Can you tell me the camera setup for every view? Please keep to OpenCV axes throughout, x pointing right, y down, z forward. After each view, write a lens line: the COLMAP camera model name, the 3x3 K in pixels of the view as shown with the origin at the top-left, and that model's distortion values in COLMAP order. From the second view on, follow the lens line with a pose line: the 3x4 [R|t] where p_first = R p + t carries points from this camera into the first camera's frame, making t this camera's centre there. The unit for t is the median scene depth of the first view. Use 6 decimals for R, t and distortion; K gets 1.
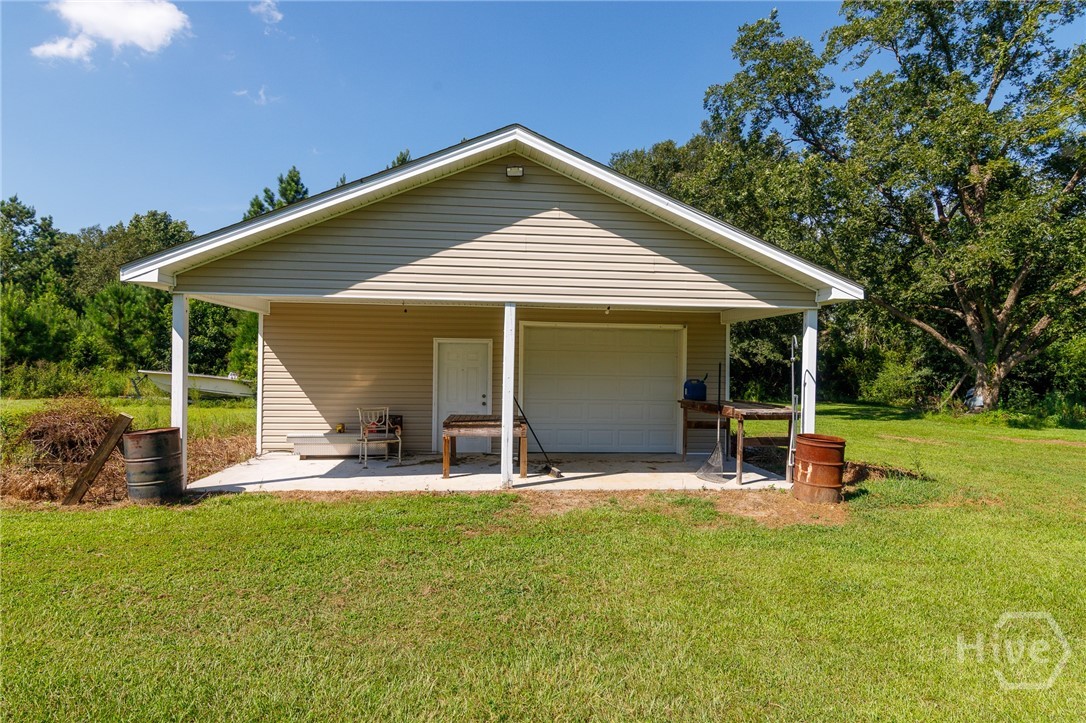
lens RADIAL K [[603.6, 0, 543.0], [0, 603.6, 361.5], [0, 0, 1]] dist [0.000782, 0.000086]
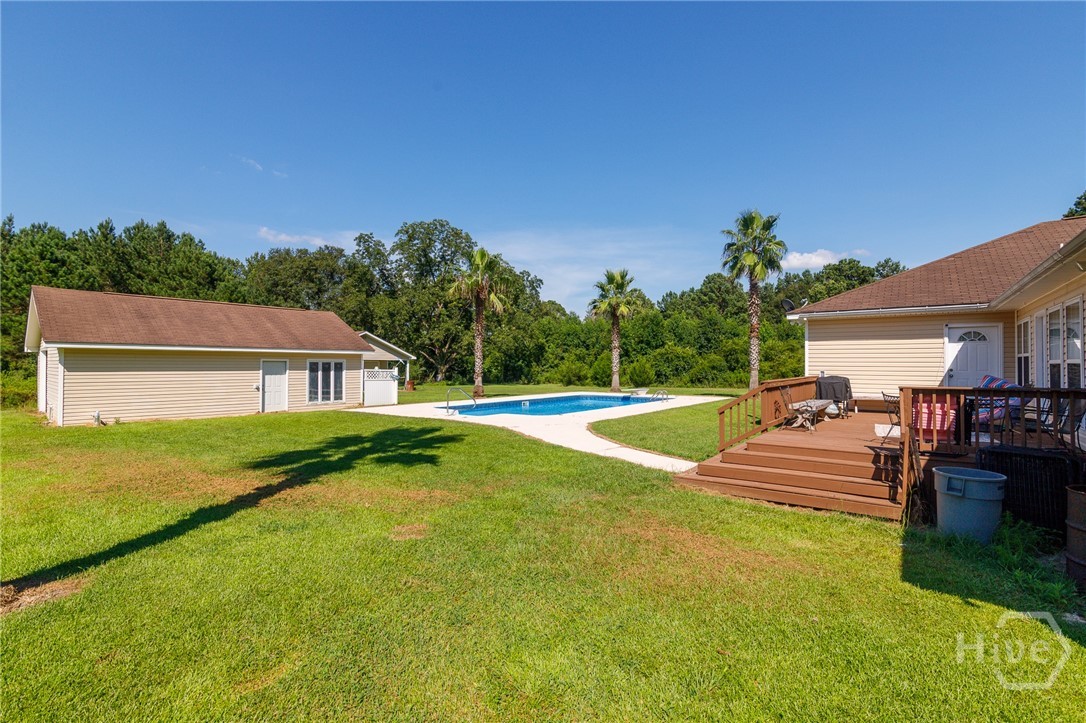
lens RADIAL K [[493.7, 0, 543.0], [0, 493.7, 361.5], [0, 0, 1]] dist [0.002168, 0.000105]
pose [[0.693152, -0.007207, 0.720756, -0.661111], [0.003526, 0.999972, 0.006608, -0.031268], [-0.720783, -0.002039, 0.693158, -1.027897]]
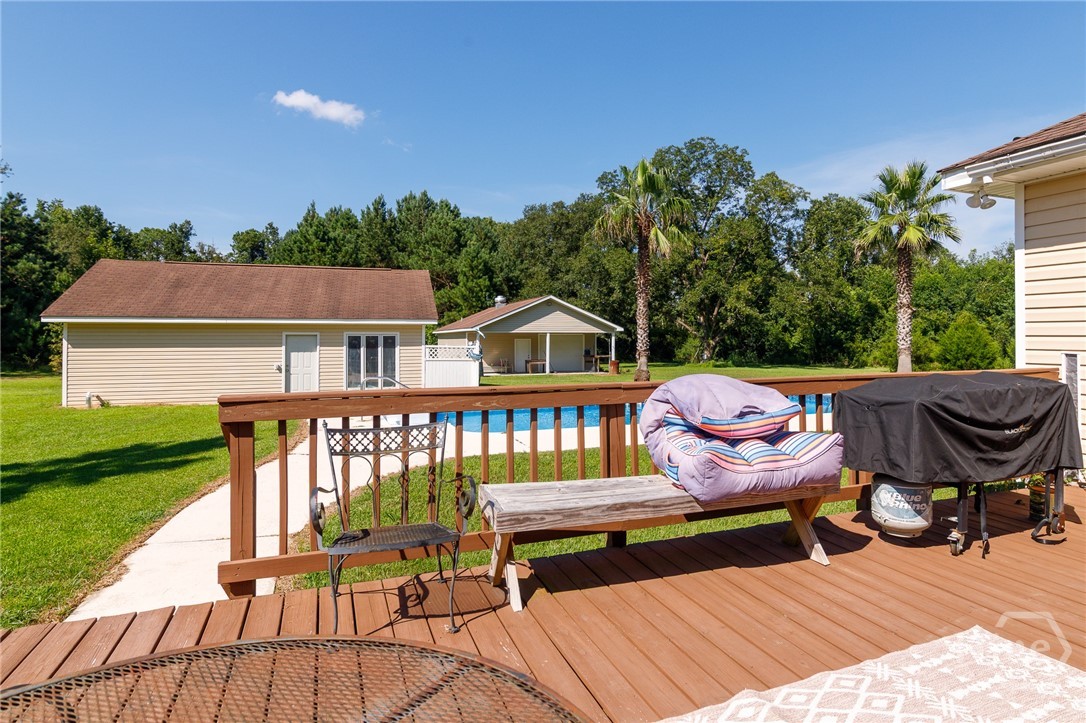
lens RADIAL K [[626.3, 0, 577.9], [0, 626.3, 330.2], [0, 0, 1]] dist [-0.000071, -0.000425]
pose [[0.966398, -0.013387, 0.256700, -0.298893], [0.015249, 0.999870, -0.005265, -0.025330], [-0.256596, 0.009003, 0.966477, -1.024097]]
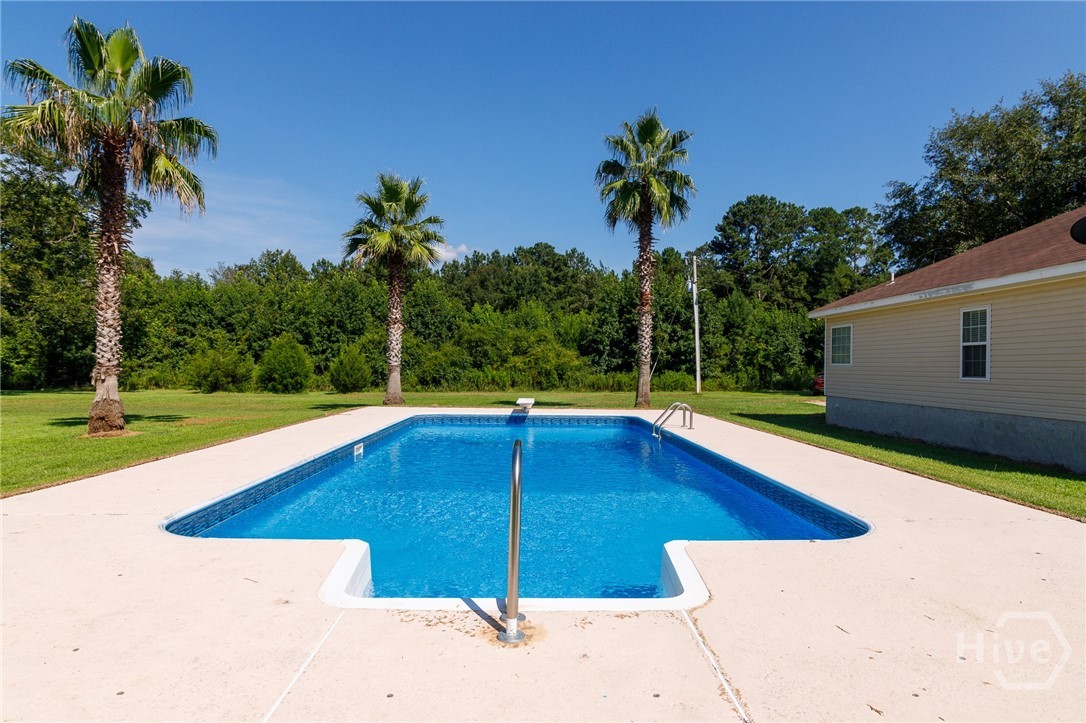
lens RADIAL K [[603.8, 0, 543.0], [0, 603.8, 361.5], [0, 0, 1]] dist [-0.004224, -0.000894]
pose [[0.100338, -0.005897, 0.994936, -0.430188], [-0.017157, 0.999823, 0.007656, -0.012522], [-0.994805, -0.017838, 0.100219, -0.575885]]
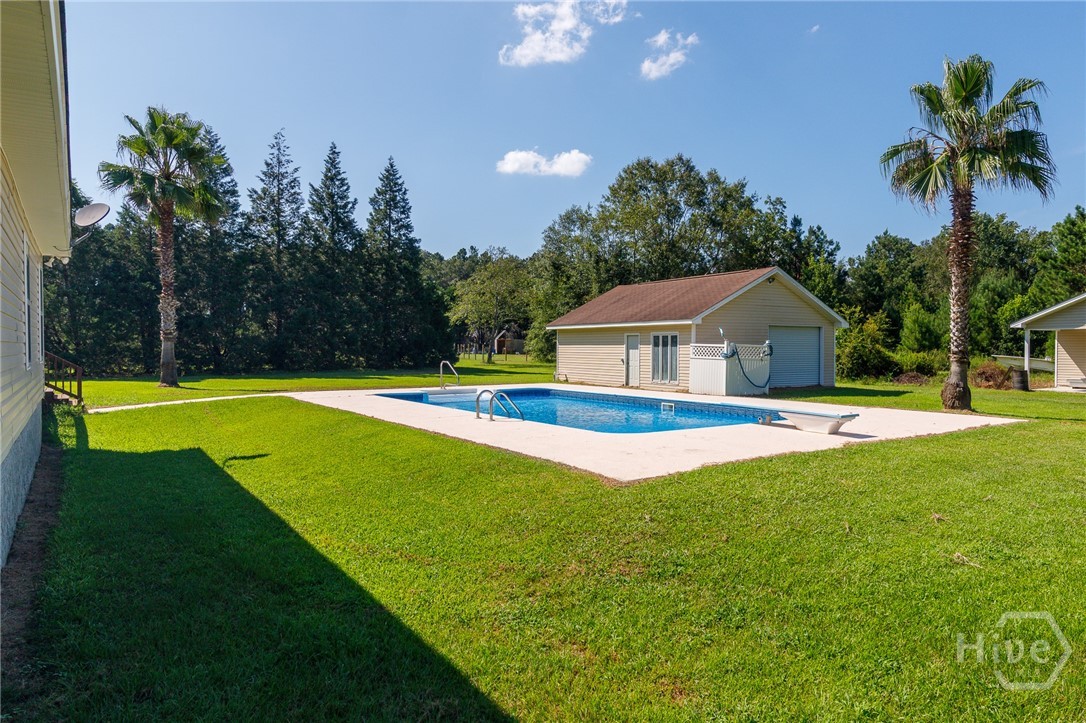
lens RADIAL K [[687.5, 0, 625.2], [0, 687.5, 356.0], [0, 0, 1]] dist [-0.005057, -0.001208]
pose [[0.510526, -0.002395, -0.859859, 0.412751], [0.012040, 0.999918, 0.004364, -0.003699], [0.859778, -0.012581, 0.510513, -0.769491]]
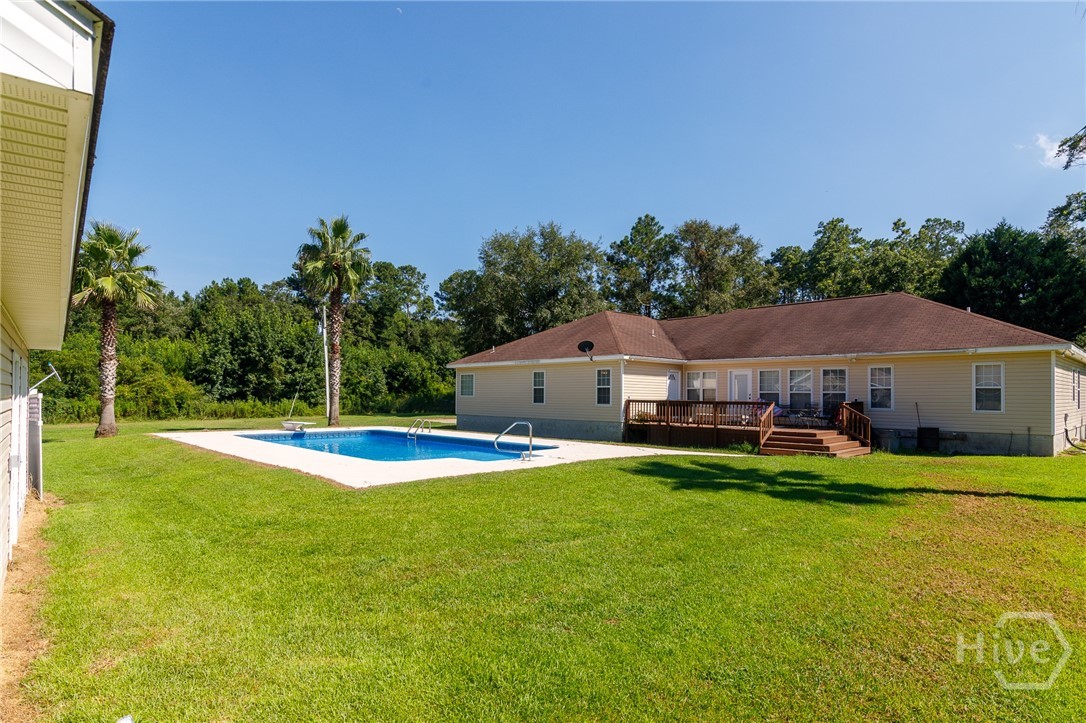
lens RADIAL K [[577.8, 0, 539.9], [0, 577.8, 395.5], [0, 0, 1]] dist [-0.001308, -0.000097]
pose [[-0.596096, -0.018694, 0.802695, -0.702402], [-0.022060, 0.999733, 0.006901, -0.021502], [-0.802610, -0.013594, -0.596349, -0.293598]]
